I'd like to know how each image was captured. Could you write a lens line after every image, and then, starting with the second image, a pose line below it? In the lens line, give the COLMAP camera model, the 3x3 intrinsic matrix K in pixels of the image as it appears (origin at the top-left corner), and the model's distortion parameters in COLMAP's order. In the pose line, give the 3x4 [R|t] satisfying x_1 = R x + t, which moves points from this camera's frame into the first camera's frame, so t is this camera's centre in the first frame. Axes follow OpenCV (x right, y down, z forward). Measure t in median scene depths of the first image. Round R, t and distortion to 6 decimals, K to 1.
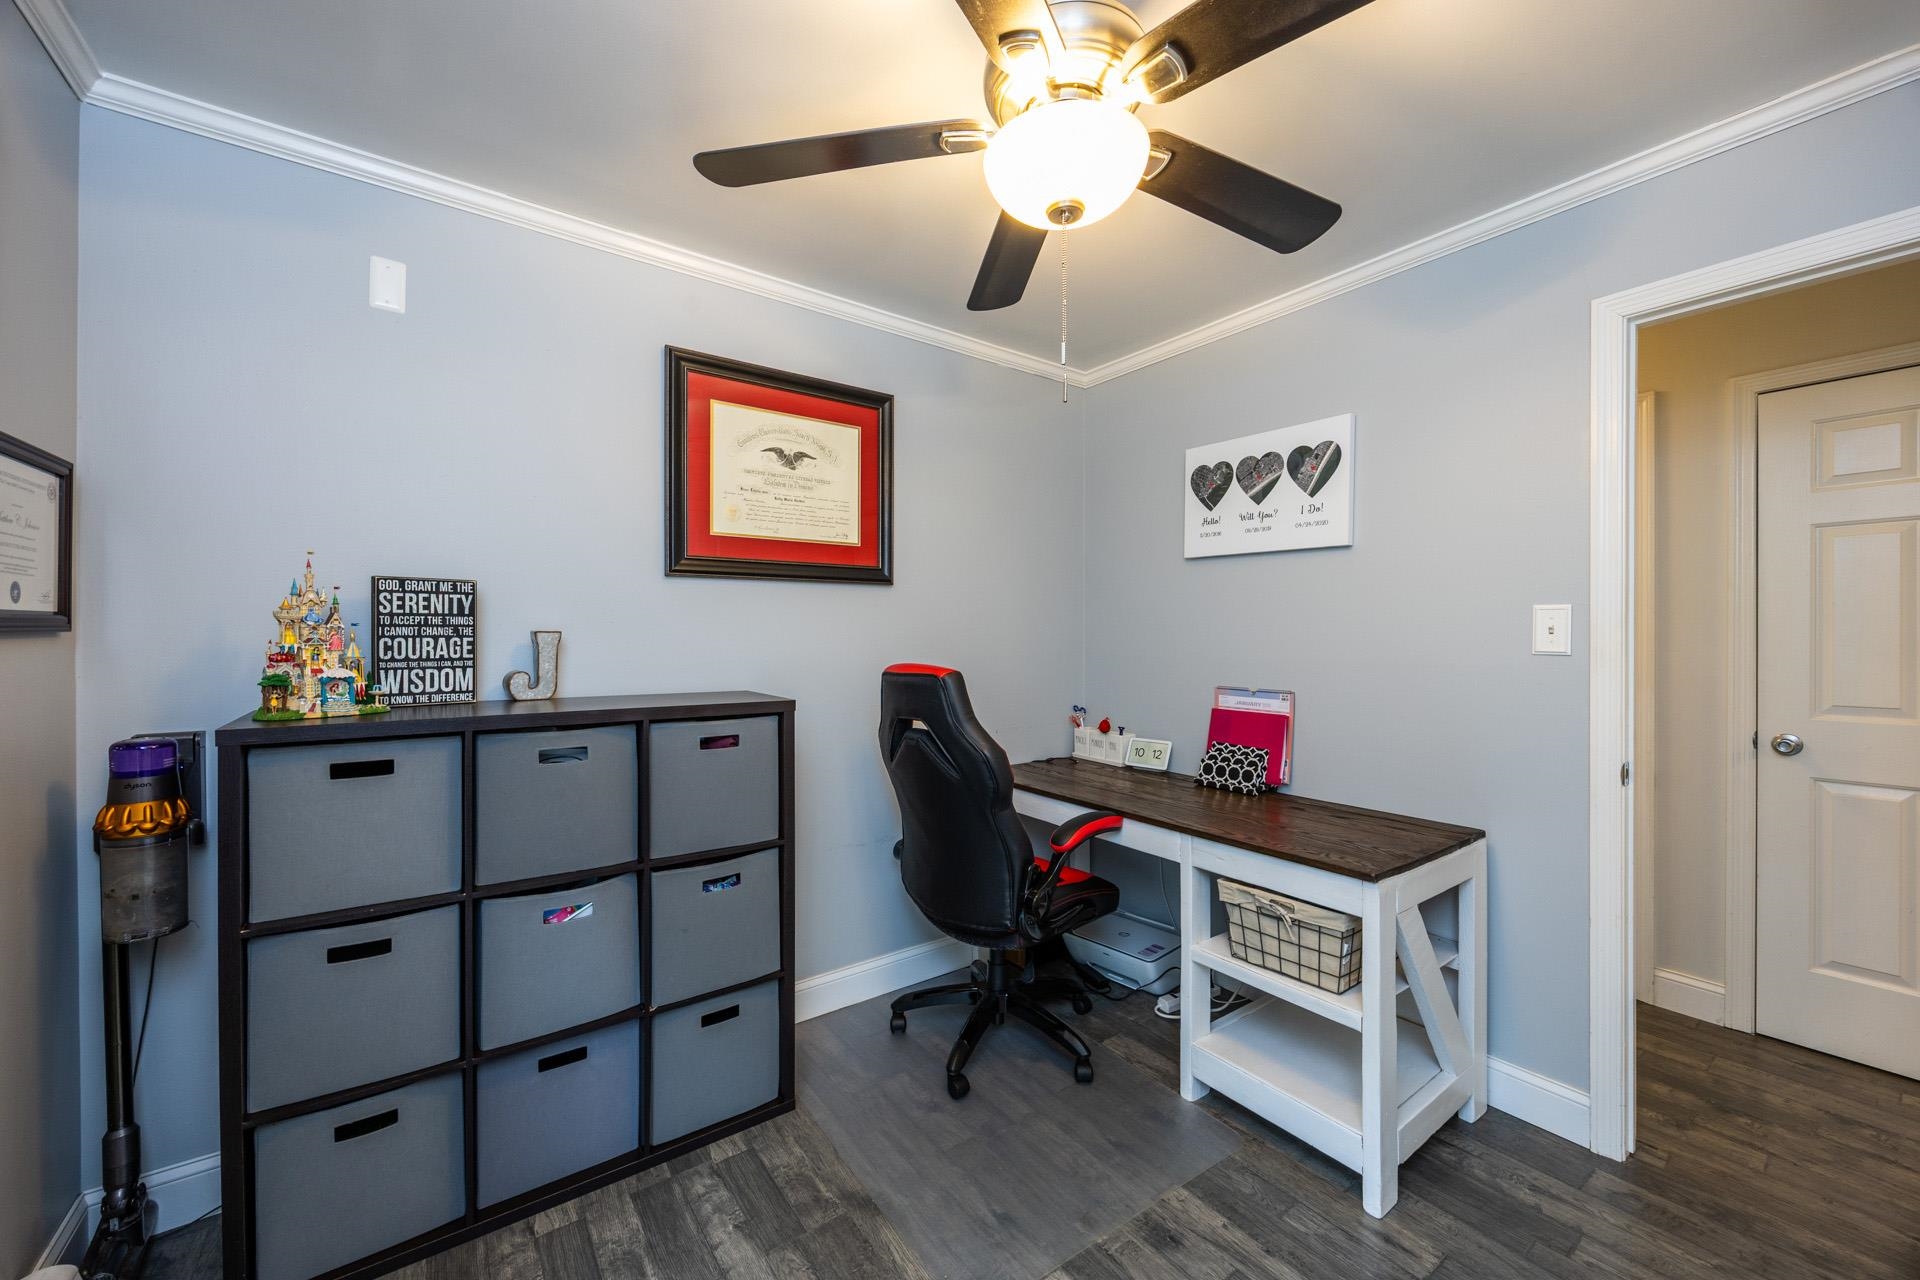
lens RADIAL K [[733.1, 0, 956.1], [0, 733.1, 641.2], [0, 0, 1]] dist [-0.000978, -0.000561]
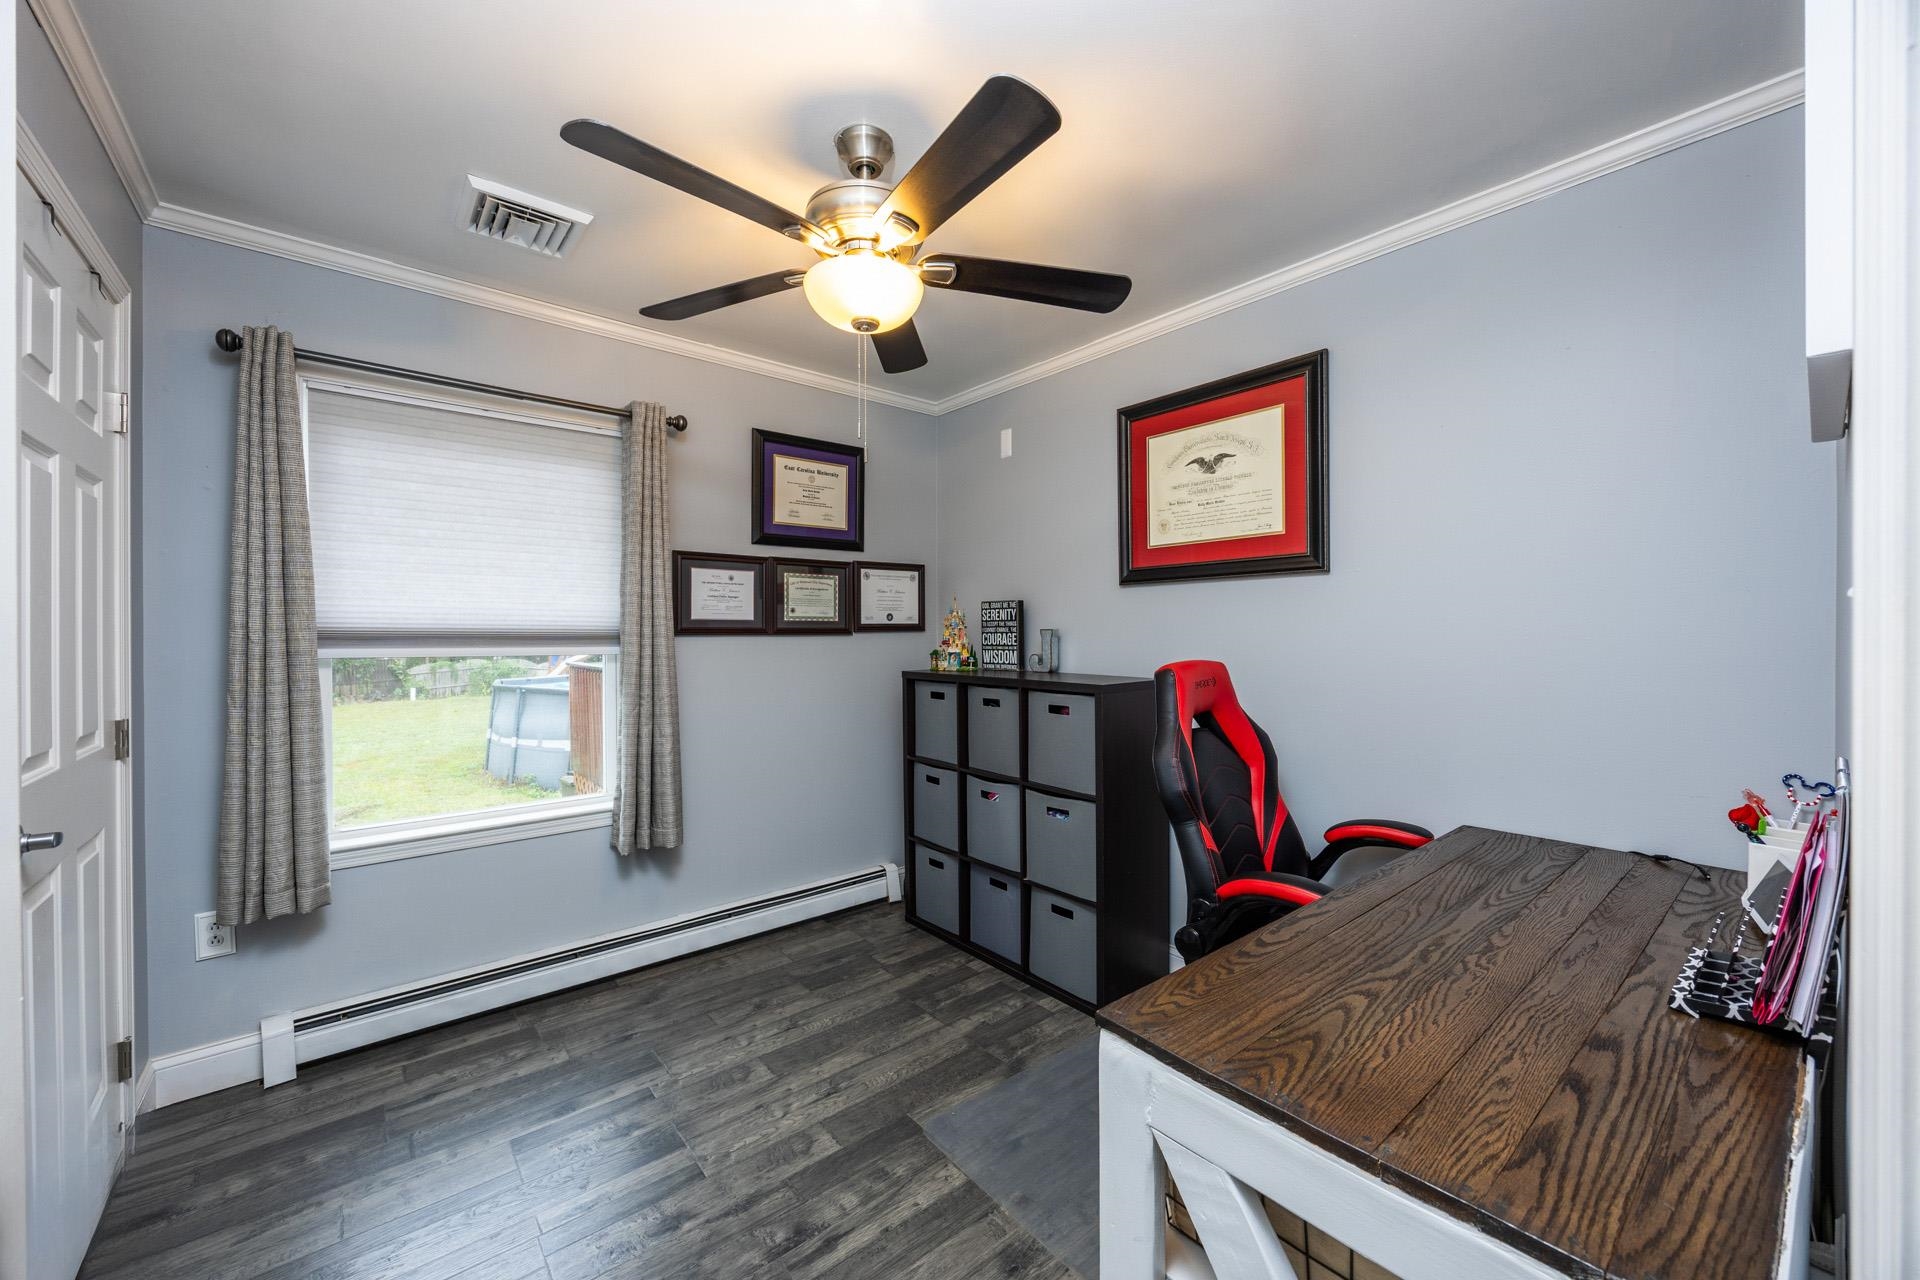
lens RADIAL K [[733.1, 0, 956.1], [0, 733.1, 641.2], [0, 0, 1]] dist [-0.000978, -0.000561]
pose [[0.063105, 0.011186, -0.997944, 1.015355], [-0.004765, 0.999929, 0.010907, -0.004032], [0.997996, 0.004067, 0.063154, 0.713671]]
